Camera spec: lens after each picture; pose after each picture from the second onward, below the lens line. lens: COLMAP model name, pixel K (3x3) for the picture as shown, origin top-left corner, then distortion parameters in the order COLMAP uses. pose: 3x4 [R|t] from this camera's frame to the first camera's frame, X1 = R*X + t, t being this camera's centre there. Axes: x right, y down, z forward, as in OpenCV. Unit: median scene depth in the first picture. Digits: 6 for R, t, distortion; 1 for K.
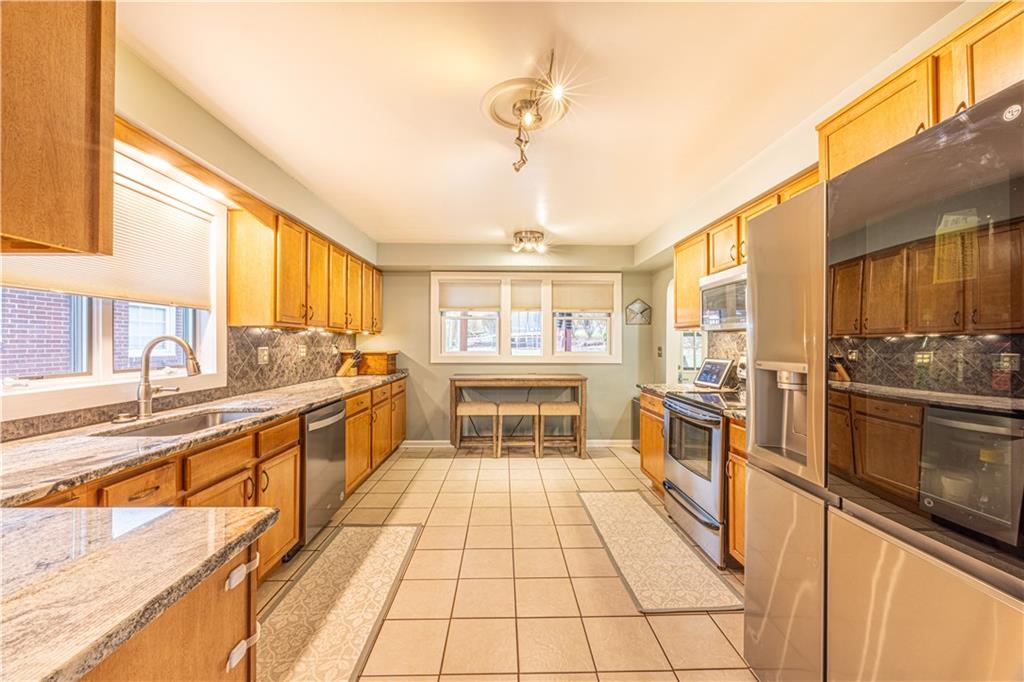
lens RADIAL K [[384.8, 0, 514.6], [0, 384.8, 340.7], [0, 0, 1]] dist [-0.004236, -0.000344]
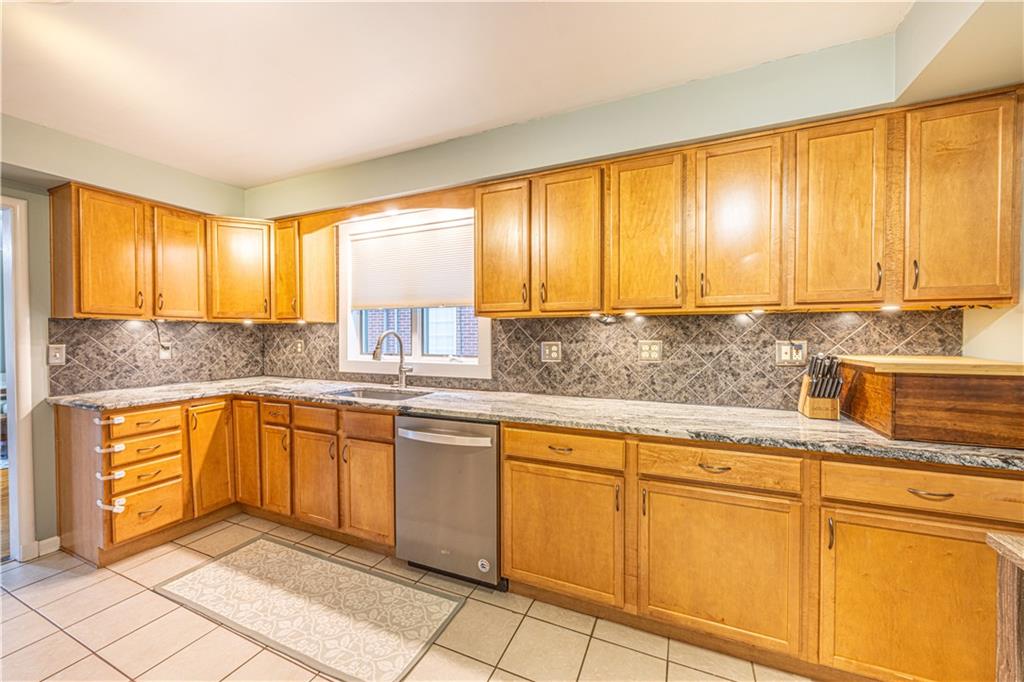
lens RADIAL K [[384.8, 0, 509.9], [0, 384.8, 341.5], [0, 0, 1]] dist [-0.004236, -0.000344]
pose [[-0.434186, 0.015678, -0.900687, 0.133083], [0.007187, 0.999877, 0.013940, 0.004610], [0.900795, -0.000420, -0.434245, 1.384351]]
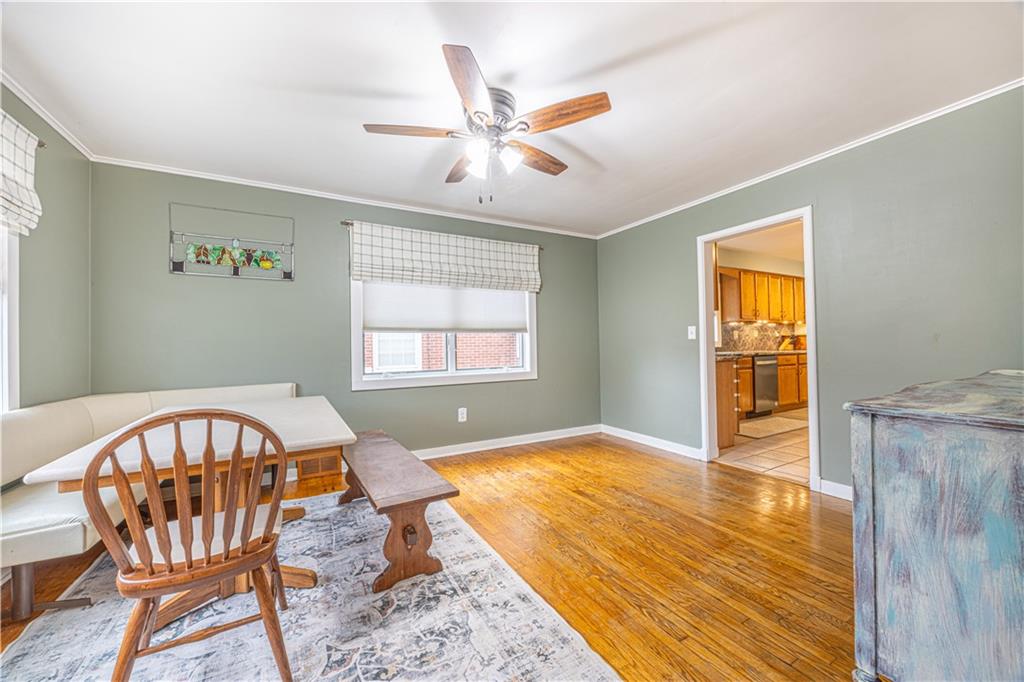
lens RADIAL K [[384.8, 0, 508.7], [0, 384.8, 341.3], [0, 0, 1]] dist [-0.004236, -0.000344]
pose [[0.450939, -0.024049, -0.892231, 0.741194], [0.026970, 0.999548, -0.013311, 0.073201], [0.892147, -0.018061, 0.451384, -1.185015]]
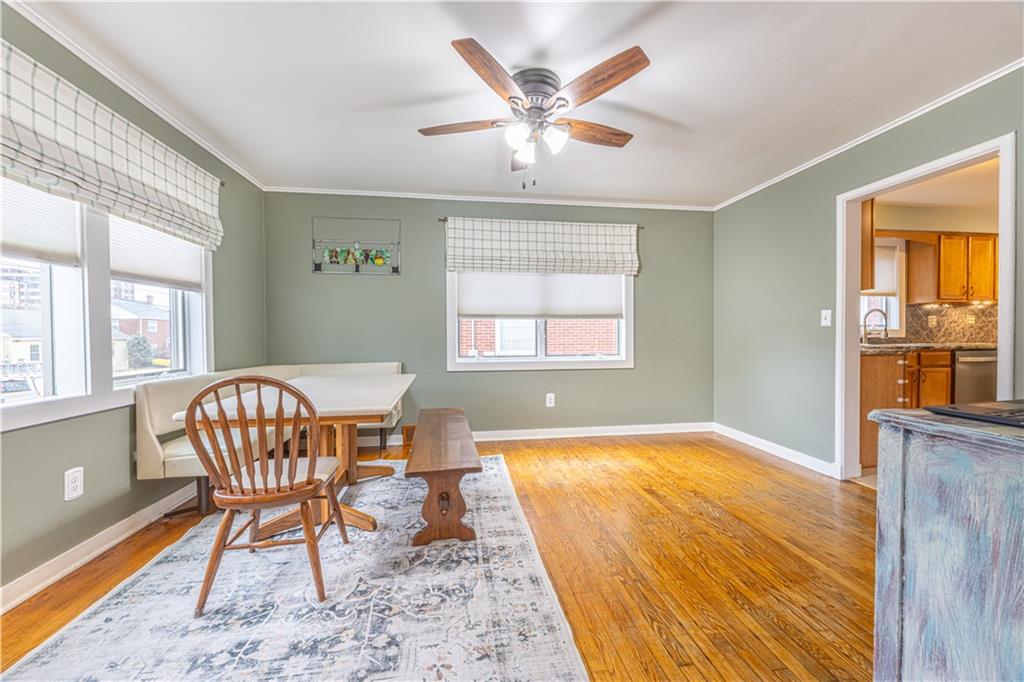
lens RADIAL K [[384.8, 0, 509.7], [0, 384.8, 341.1], [0, 0, 1]] dist [-0.004236, -0.000344]
pose [[0.106879, 0.010681, -0.994215, 0.803429], [0.014583, 0.999818, 0.012309, 0.080695], [0.994165, -0.015814, 0.106704, -0.995342]]
